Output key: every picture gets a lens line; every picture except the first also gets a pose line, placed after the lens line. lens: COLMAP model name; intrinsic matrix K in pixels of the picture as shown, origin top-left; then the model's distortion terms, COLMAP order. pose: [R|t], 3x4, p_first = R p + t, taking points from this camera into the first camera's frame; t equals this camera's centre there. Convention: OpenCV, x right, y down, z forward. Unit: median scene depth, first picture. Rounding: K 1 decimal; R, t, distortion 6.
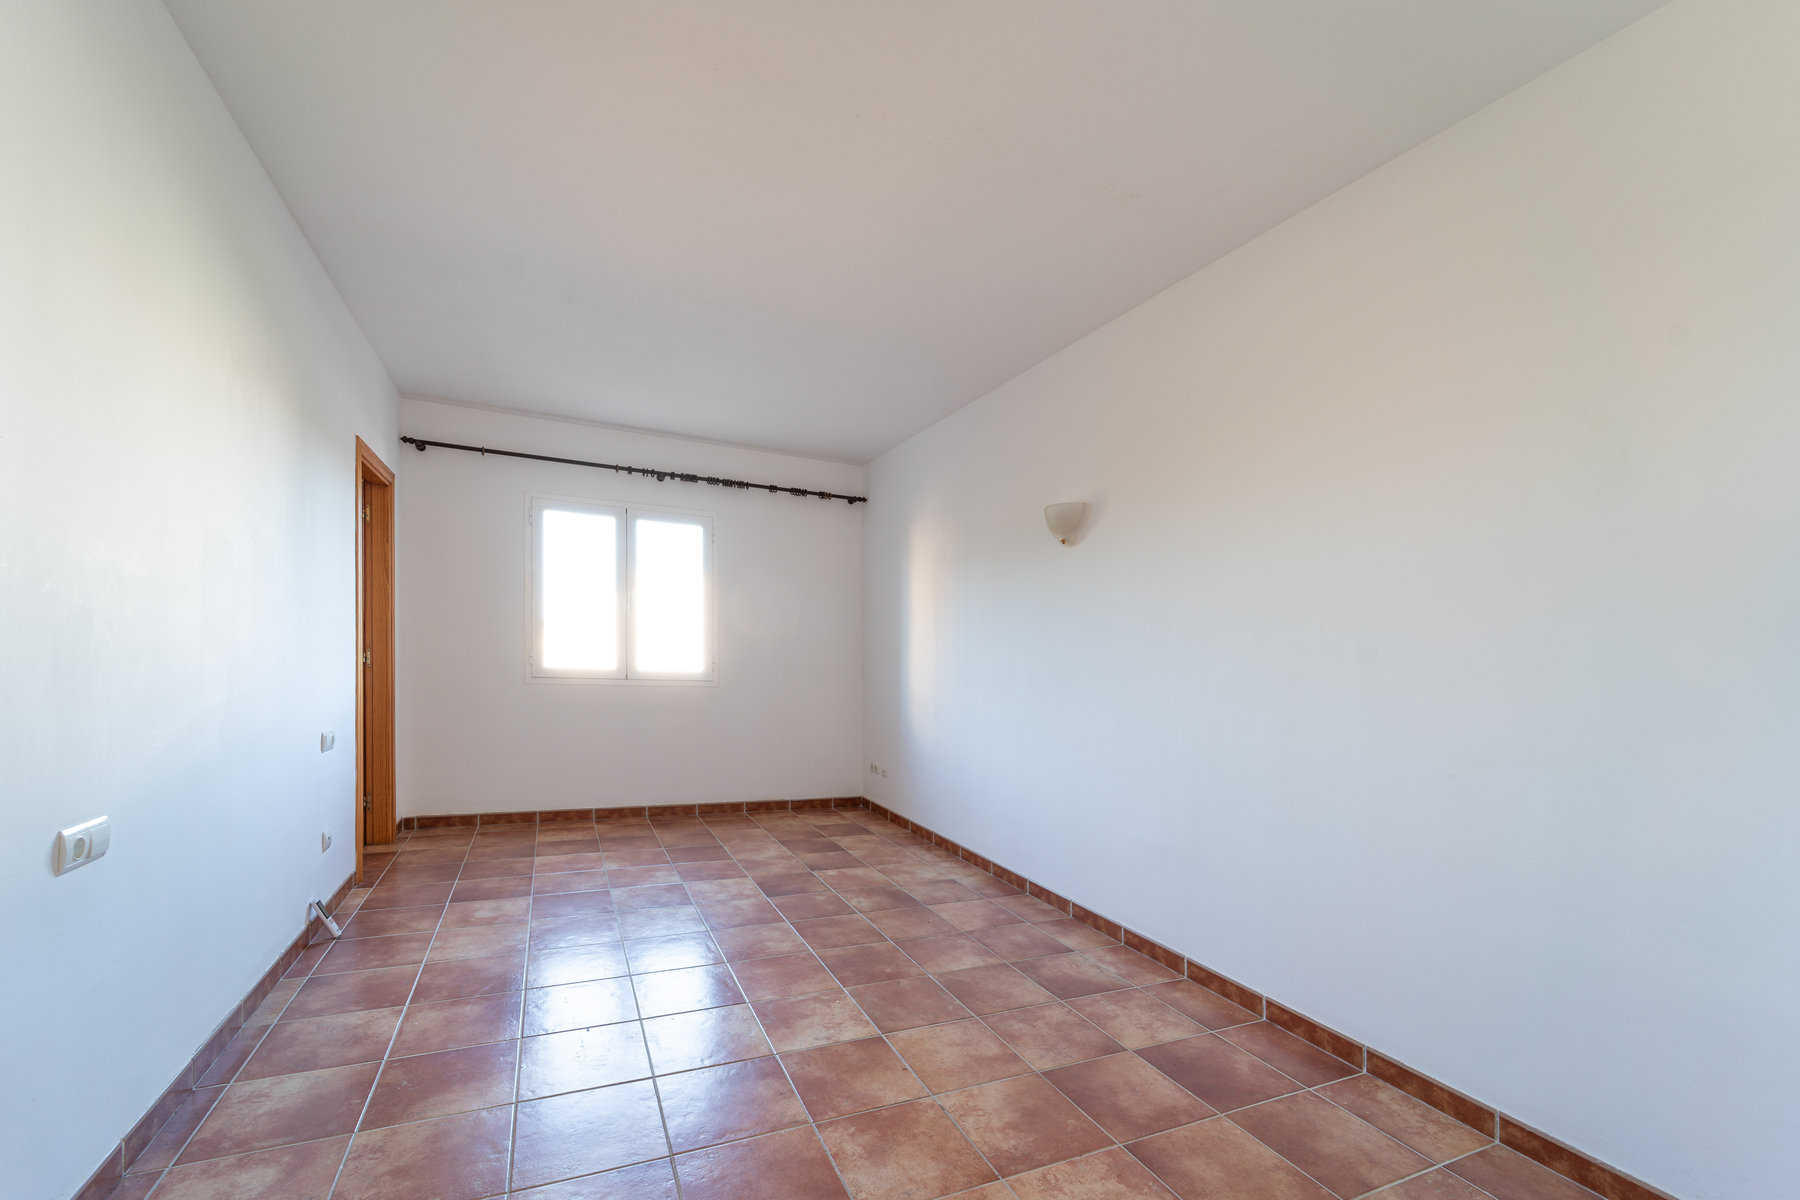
lens RADIAL K [[734.1, 0, 890.5], [0, 734.1, 638.4], [0, 0, 1]] dist [0.001515, -0.000414]
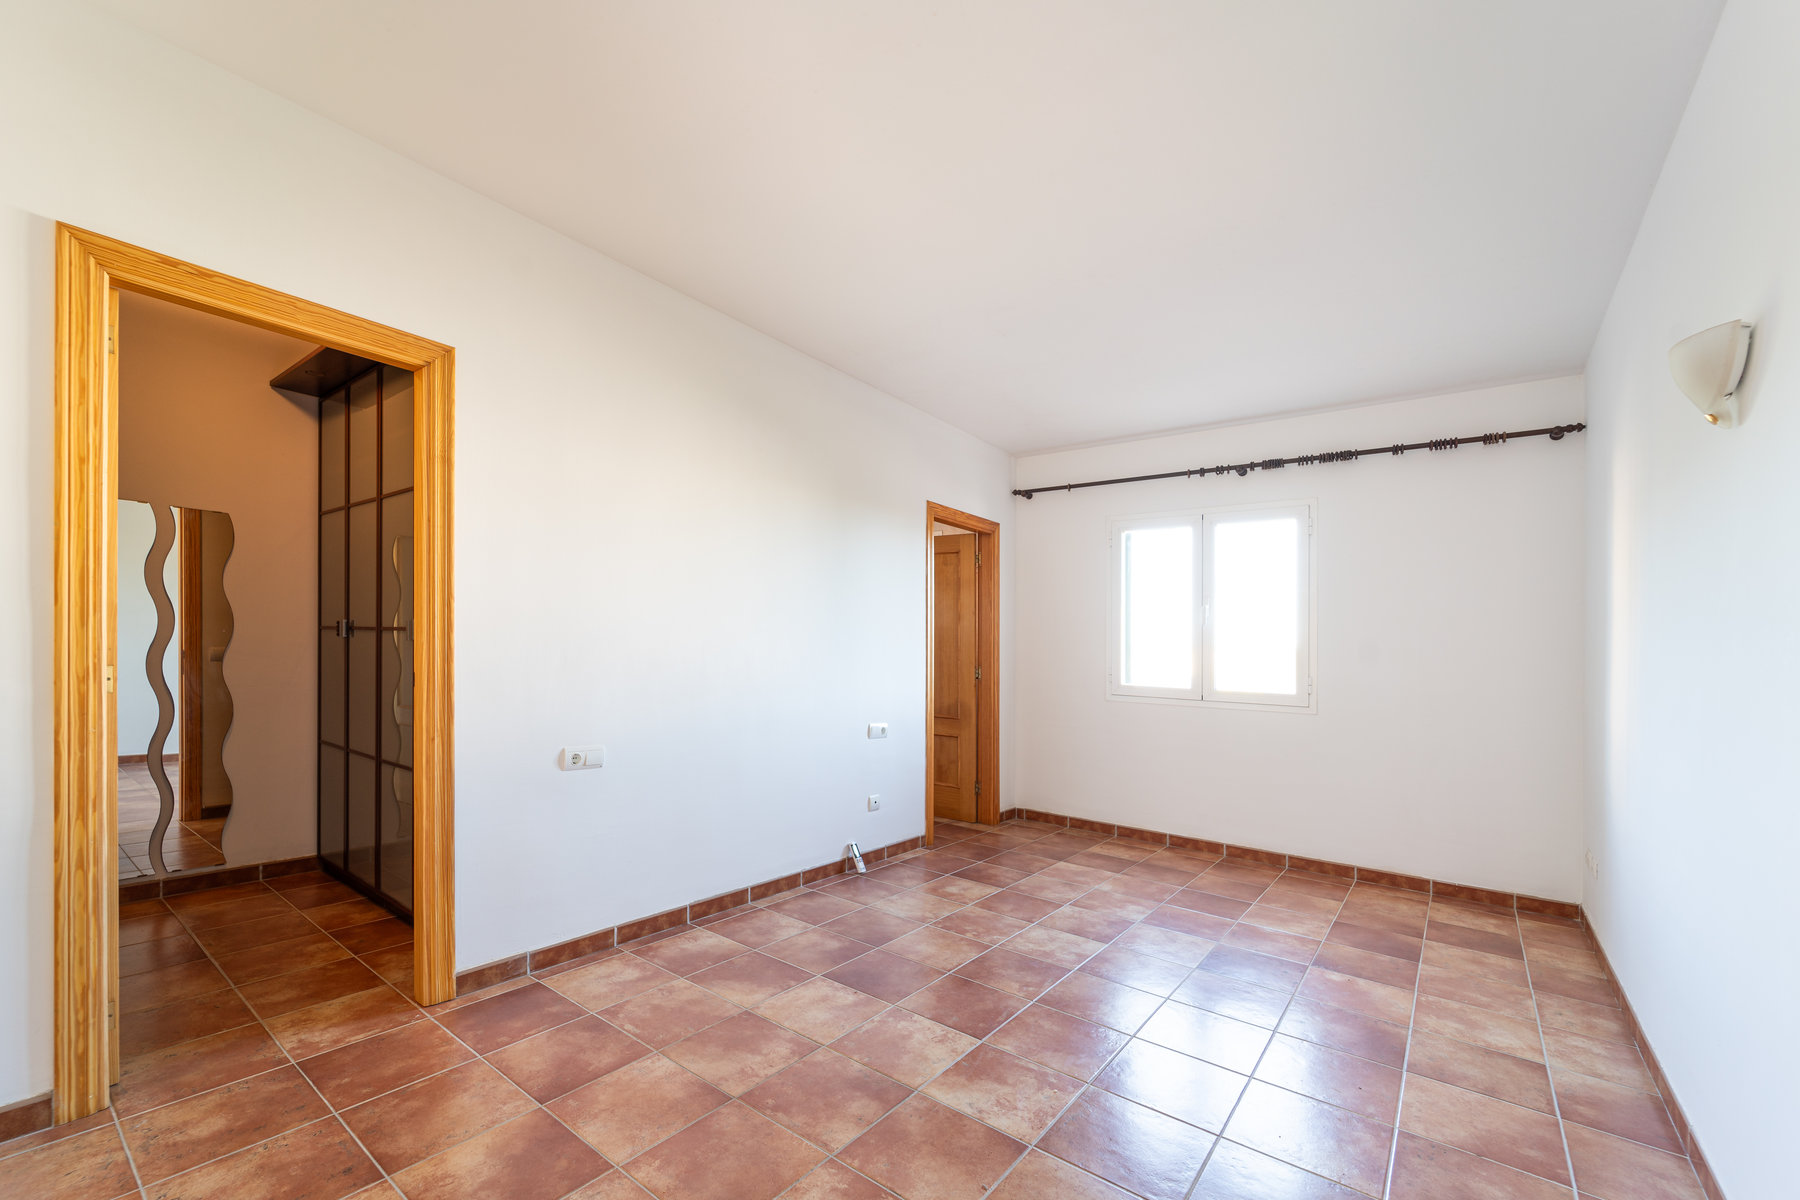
lens RADIAL K [[745.5, 0, 897.9], [0, 745.5, 645.0], [0, 0, 1]] dist [0.000109, -0.000106]
pose [[0.477272, -0.032130, -0.878168, 0.313135], [0.003872, 0.999399, -0.034461, 0.020792], [0.878747, 0.013047, 0.477109, 0.249330]]
